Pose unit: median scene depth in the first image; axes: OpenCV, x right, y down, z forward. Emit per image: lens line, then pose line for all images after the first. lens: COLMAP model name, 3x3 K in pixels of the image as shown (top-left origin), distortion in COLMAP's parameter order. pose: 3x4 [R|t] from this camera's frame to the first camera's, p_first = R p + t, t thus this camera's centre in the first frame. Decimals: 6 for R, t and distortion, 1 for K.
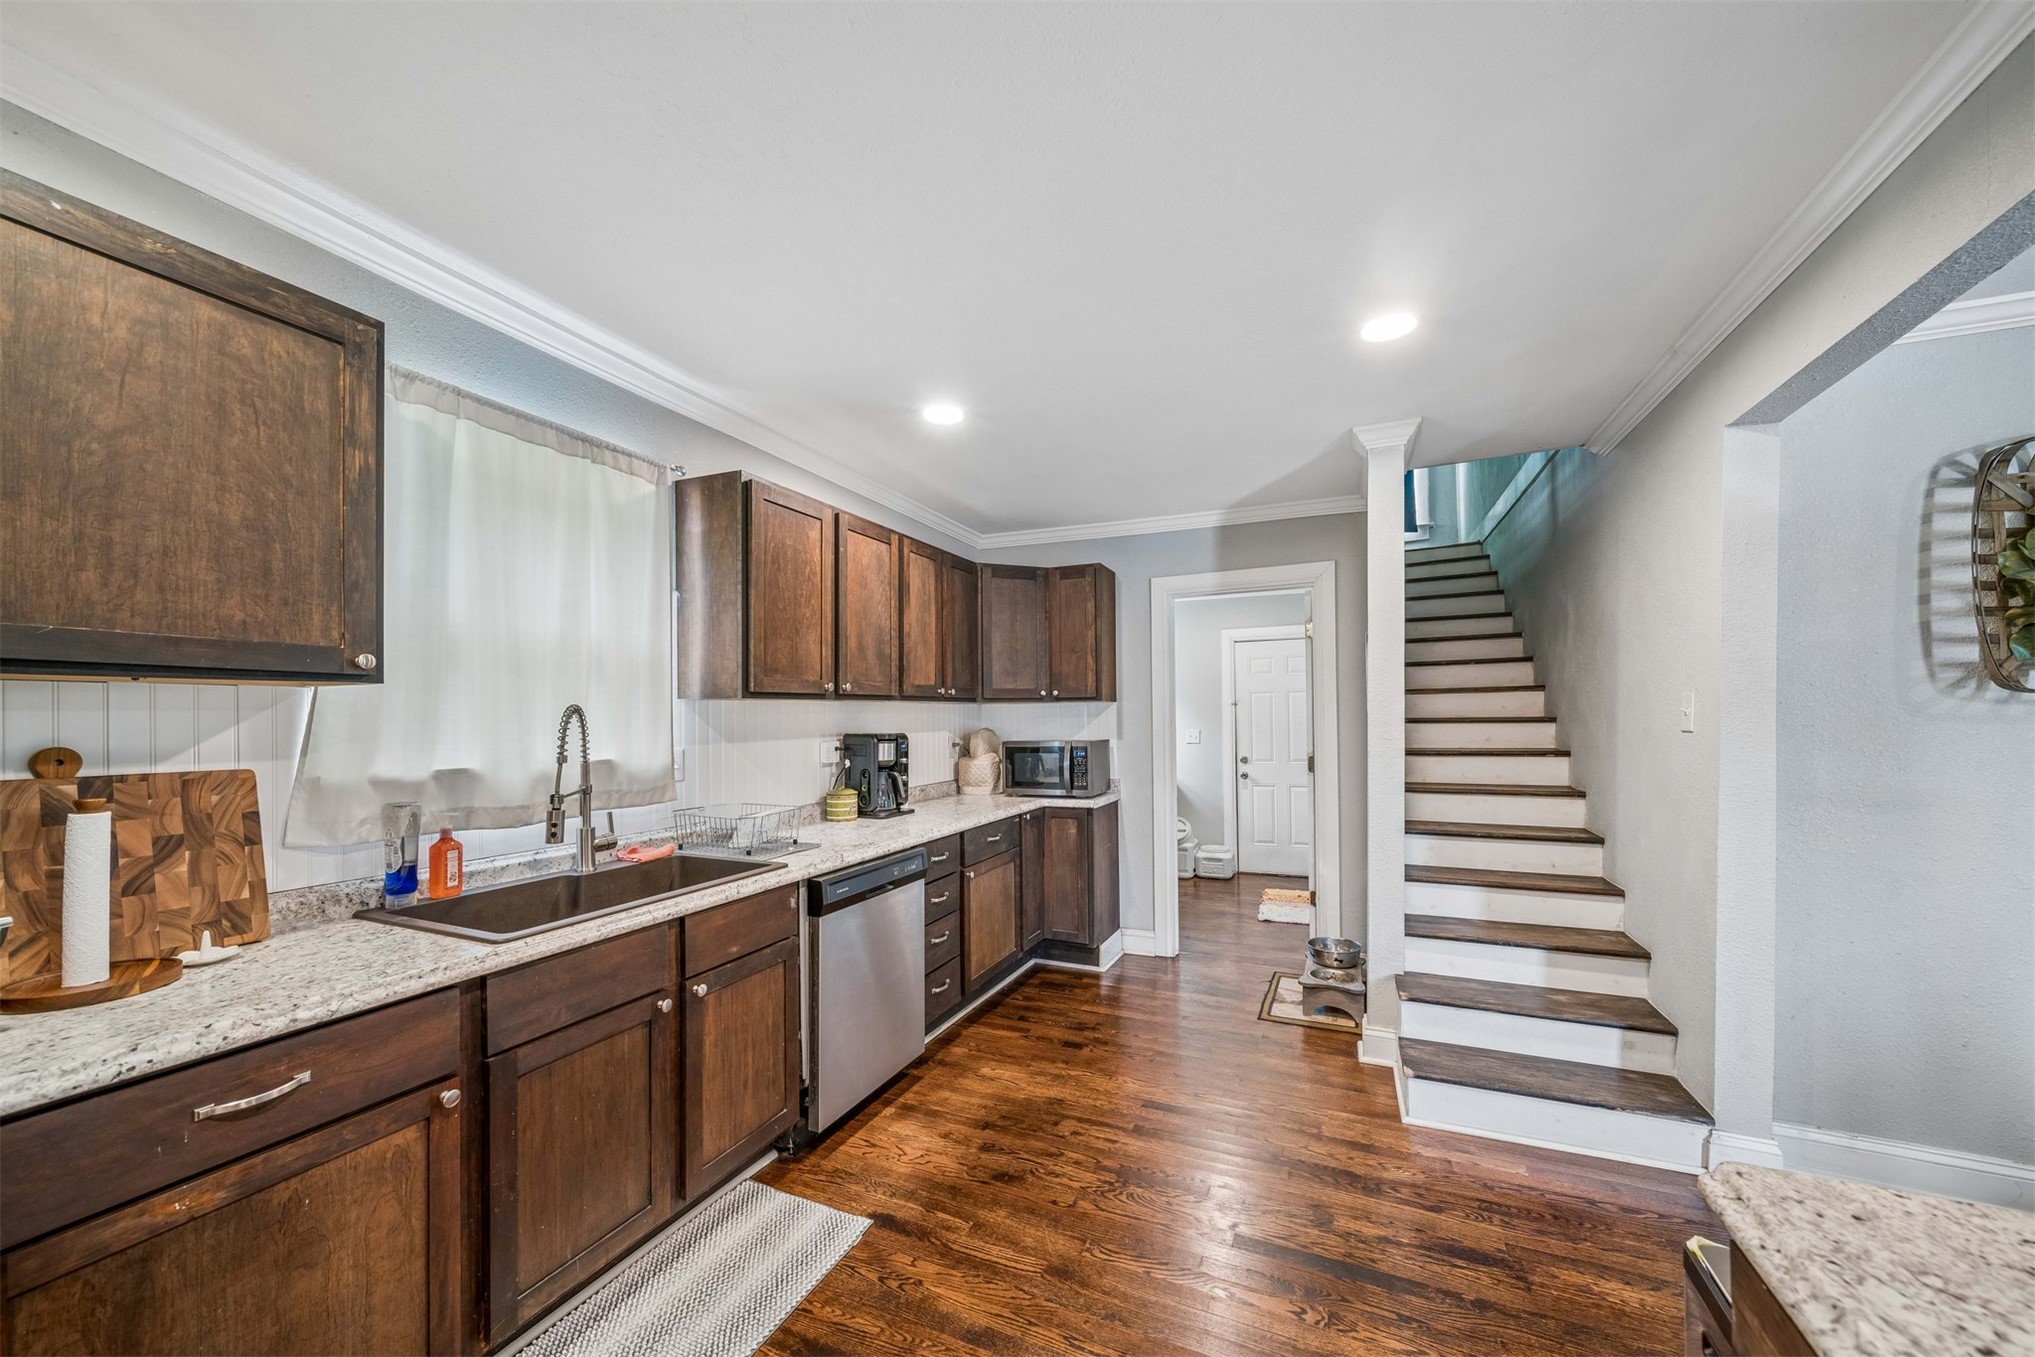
lens RADIAL K [[737.6, 0, 1029.7], [0, 737.6, 707.5], [0, 0, 1]] dist [-0.002451, -0.000071]
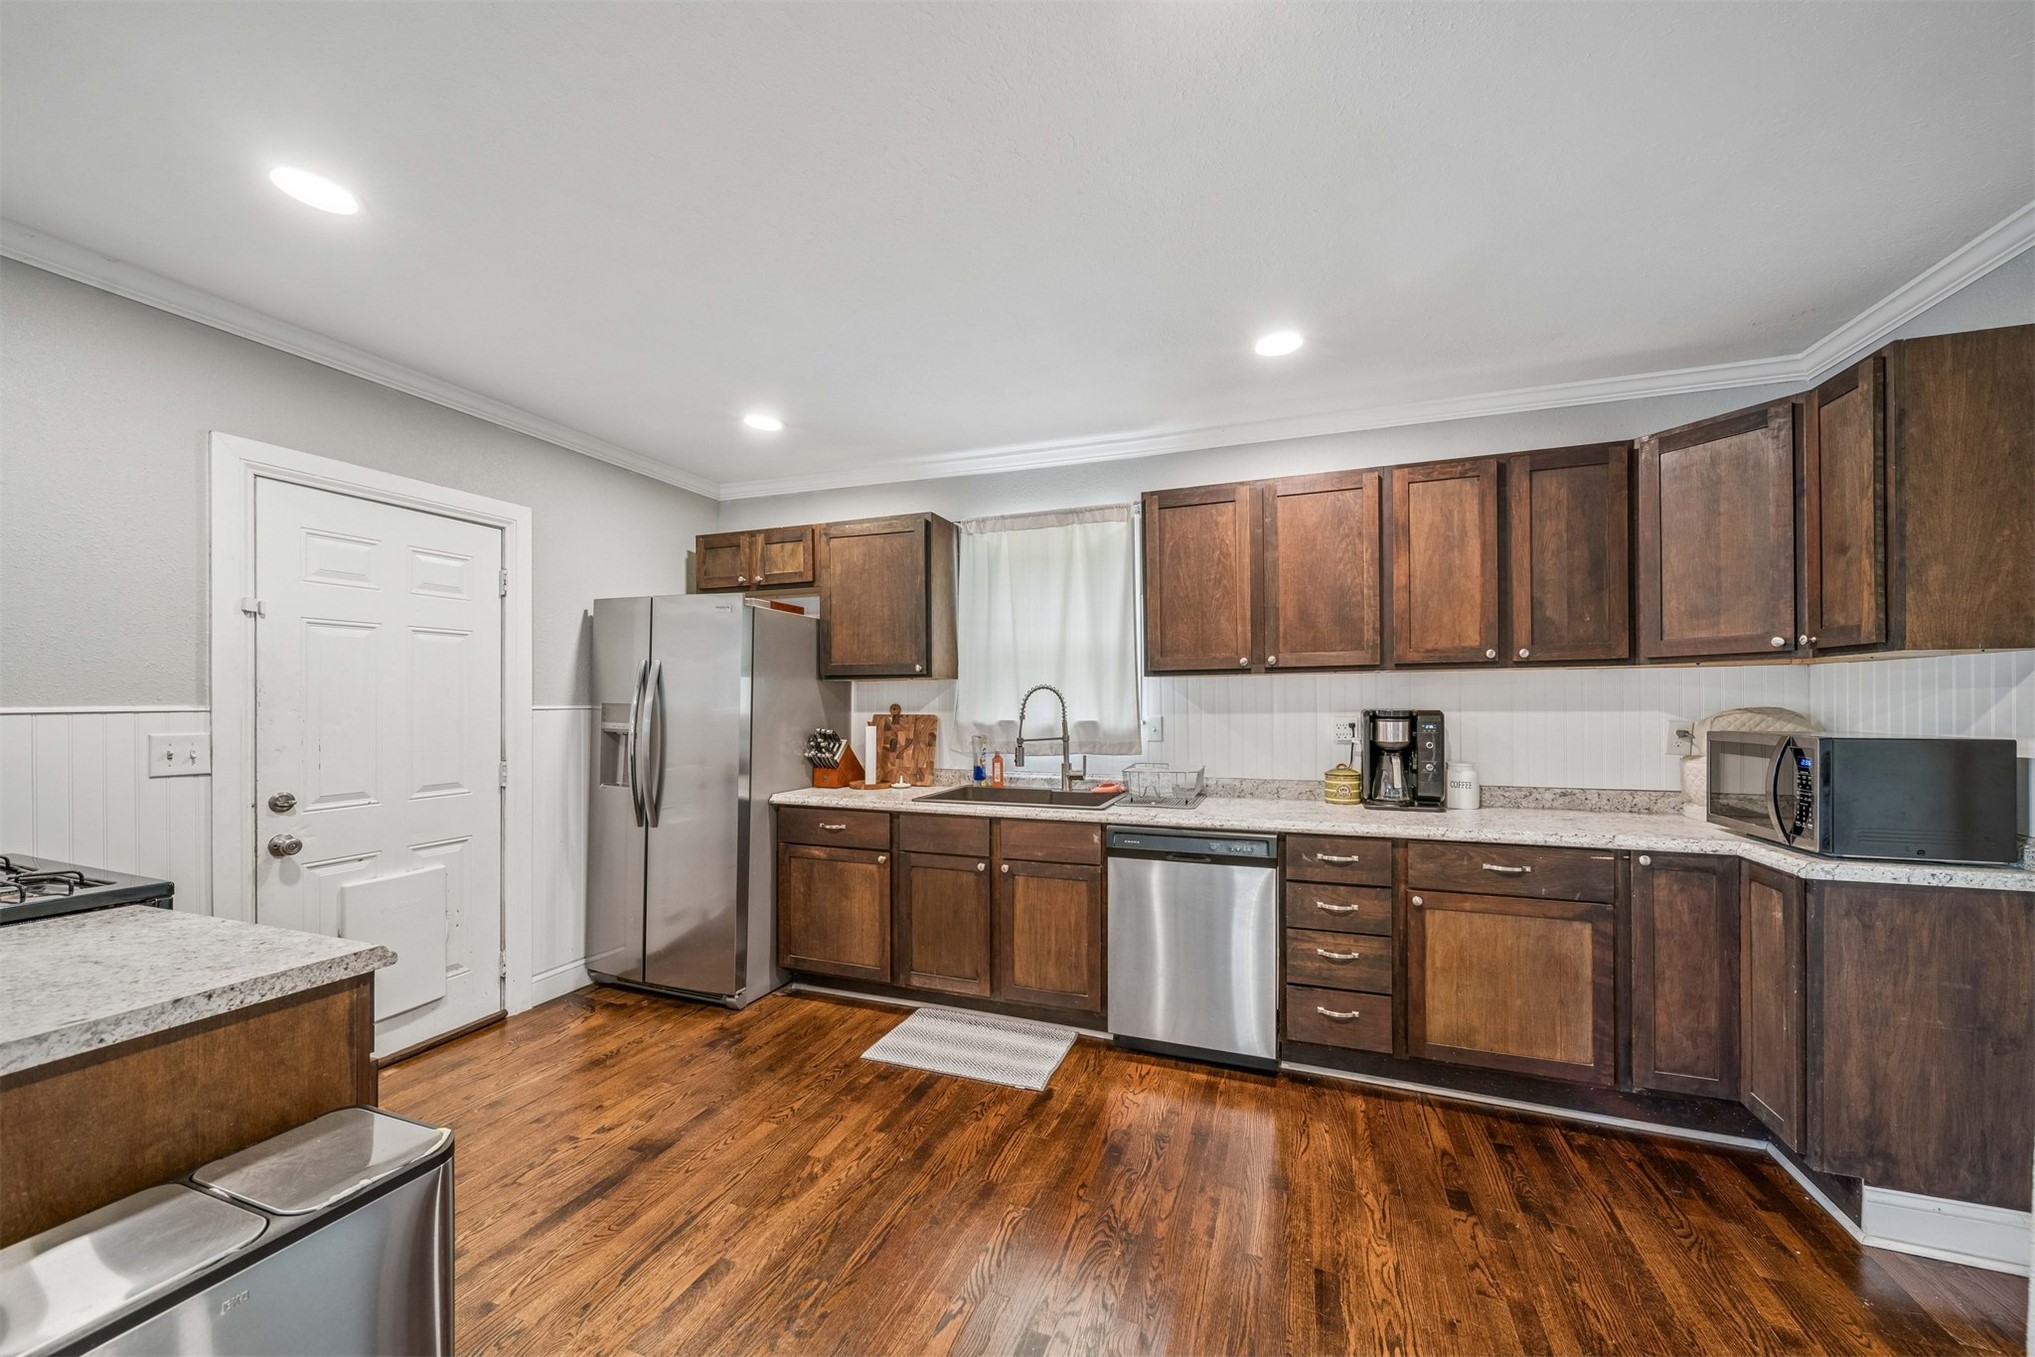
lens RADIAL K [[737.6, 0, 1024.8], [0, 737.6, 693.9], [0, 0, 1]] dist [-0.002451, -0.000071]
pose [[0.048752, 0.001272, -0.998810, 0.892229], [0.018689, 0.999823, 0.002185, 0.010488], [0.998636, -0.018774, 0.048720, 0.783020]]
